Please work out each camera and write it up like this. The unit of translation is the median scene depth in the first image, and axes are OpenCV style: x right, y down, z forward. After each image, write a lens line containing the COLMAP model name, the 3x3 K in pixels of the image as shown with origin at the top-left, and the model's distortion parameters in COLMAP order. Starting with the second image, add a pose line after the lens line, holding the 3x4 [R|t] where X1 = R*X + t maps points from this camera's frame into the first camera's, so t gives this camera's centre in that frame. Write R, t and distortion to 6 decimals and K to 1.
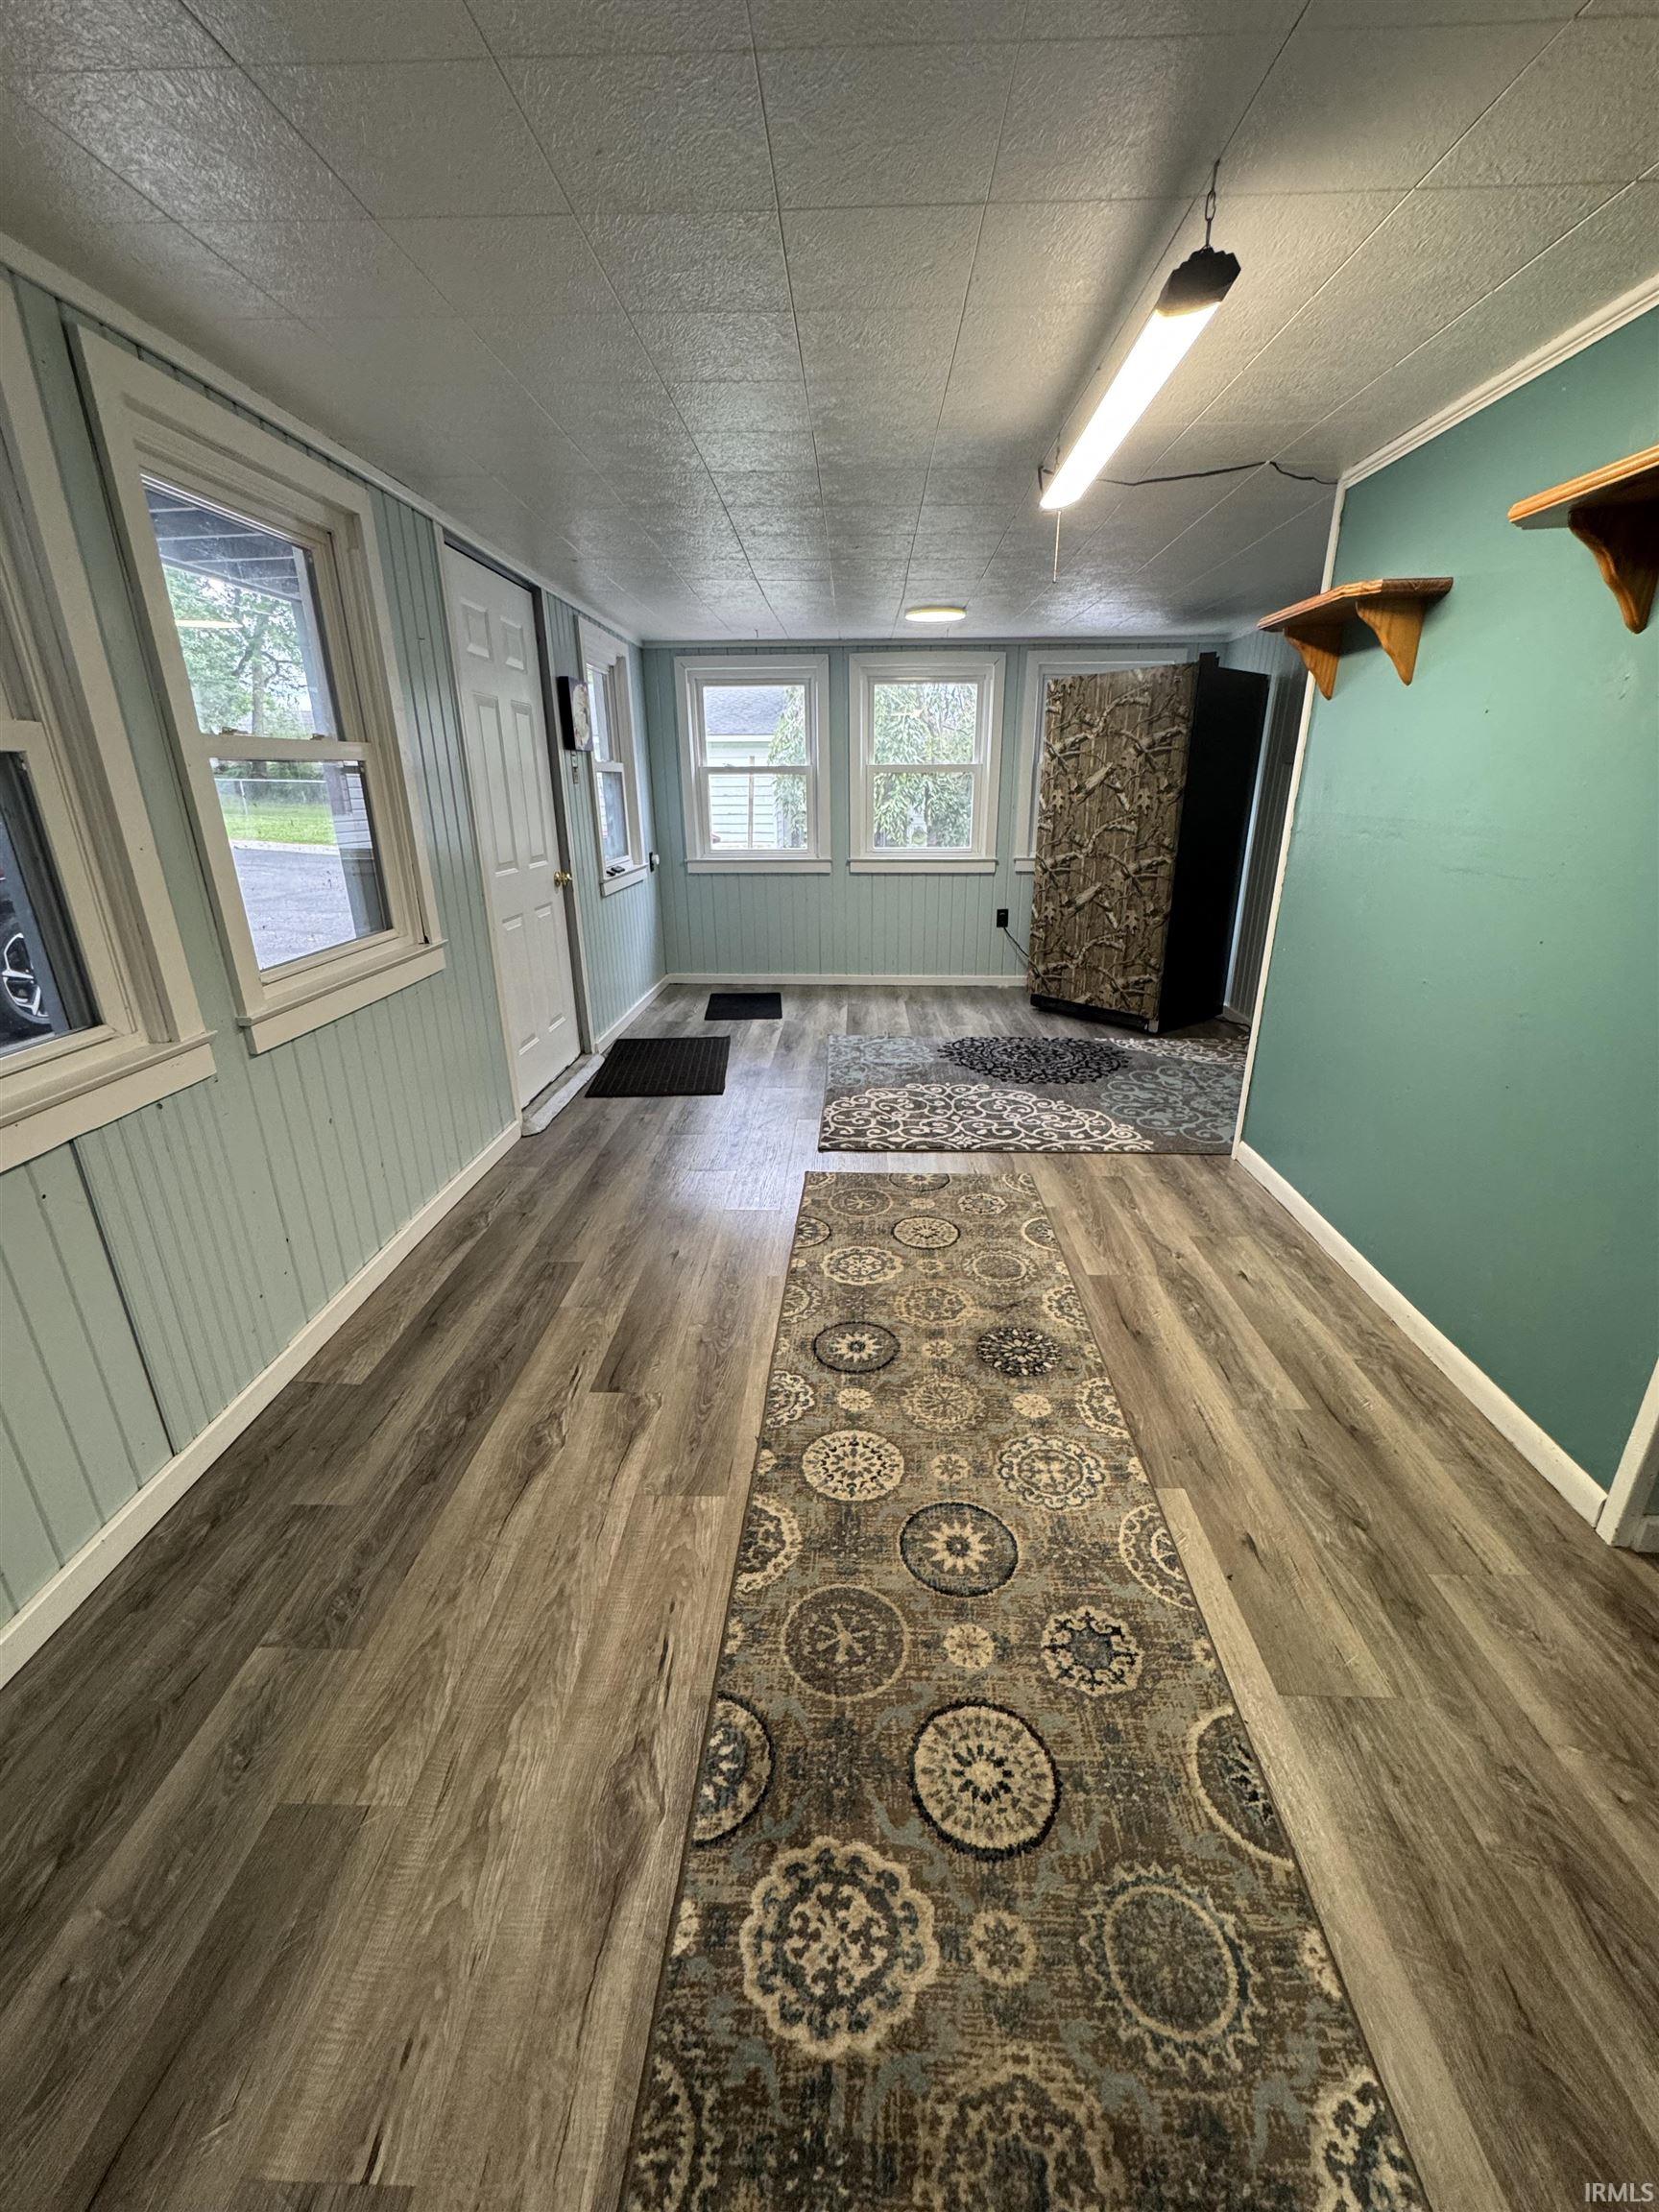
lens RADIAL K [[885.7, 0, 826.8], [0, 885.7, 1094.0], [0, 0, 1]] dist [0.003176, 0.000459]
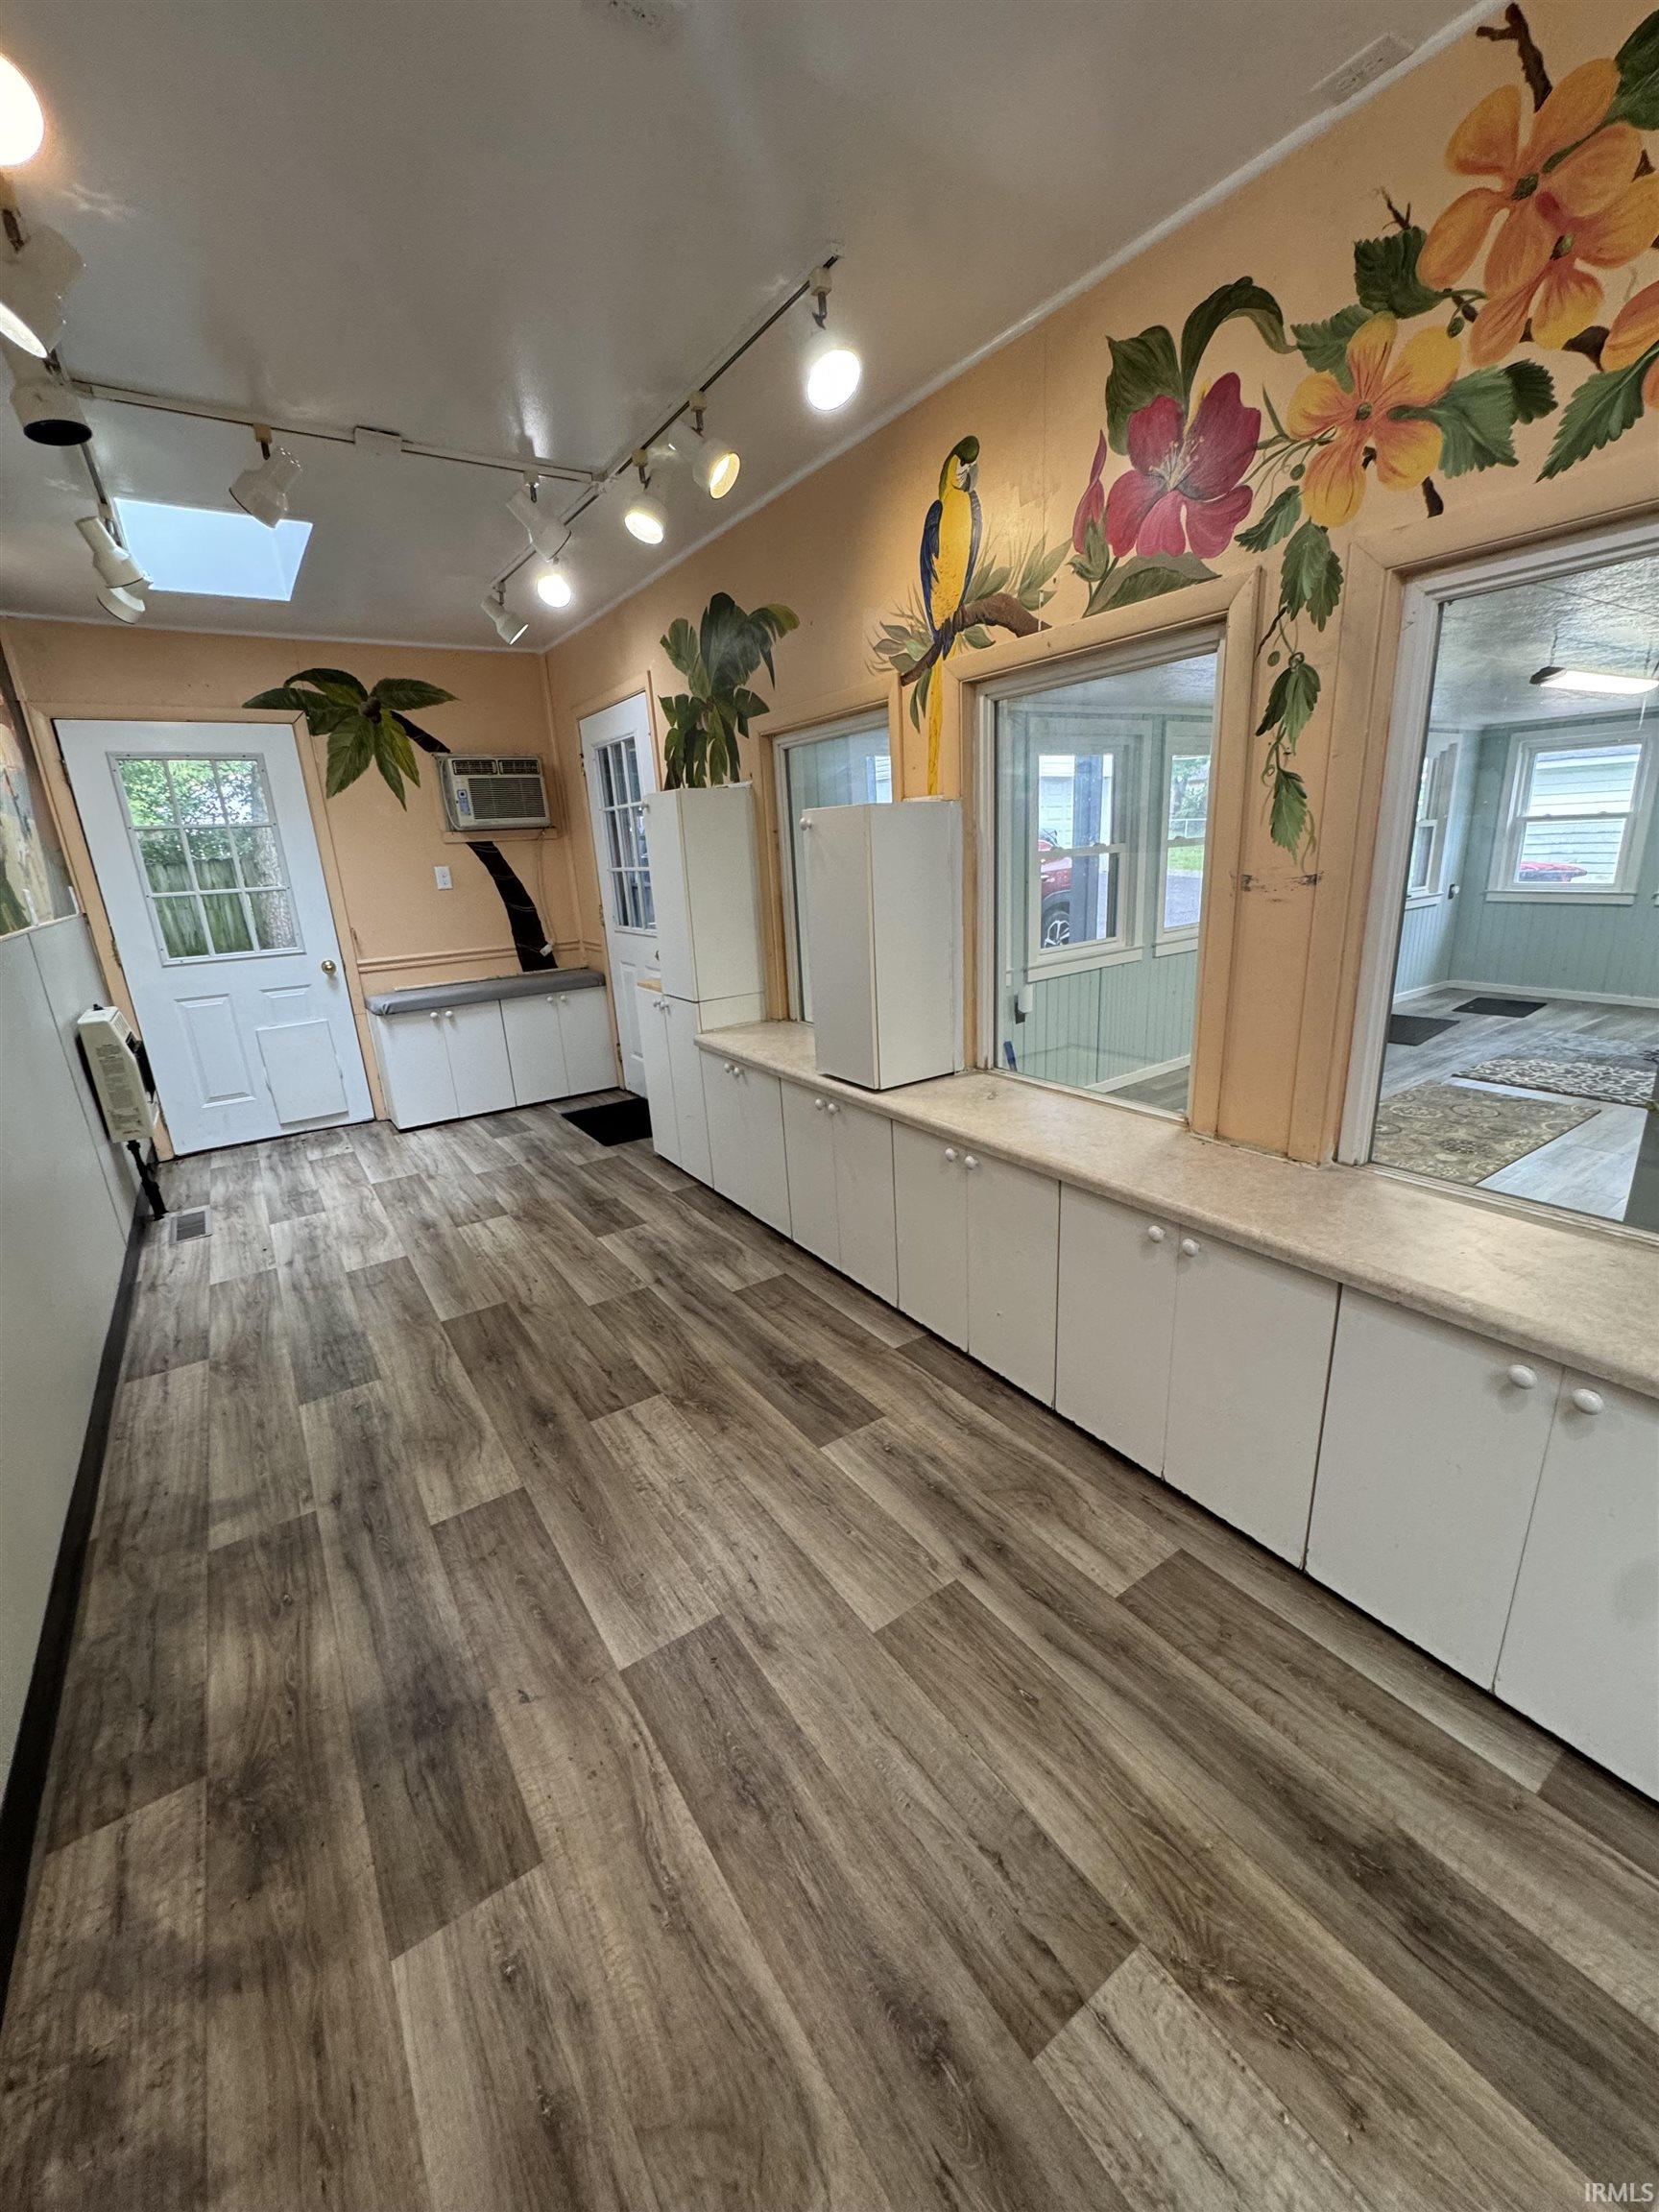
lens RADIAL K [[885.7, 0, 835.9], [0, 885.7, 1099.5], [0, 0, 1]] dist [0.003176, 0.000459]
pose [[0.605134, 0.207597, -0.768581, 0.591669], [-0.224023, 0.970797, 0.085834, 0.231261], [0.763955, 0.120238, 0.633968, -0.889005]]
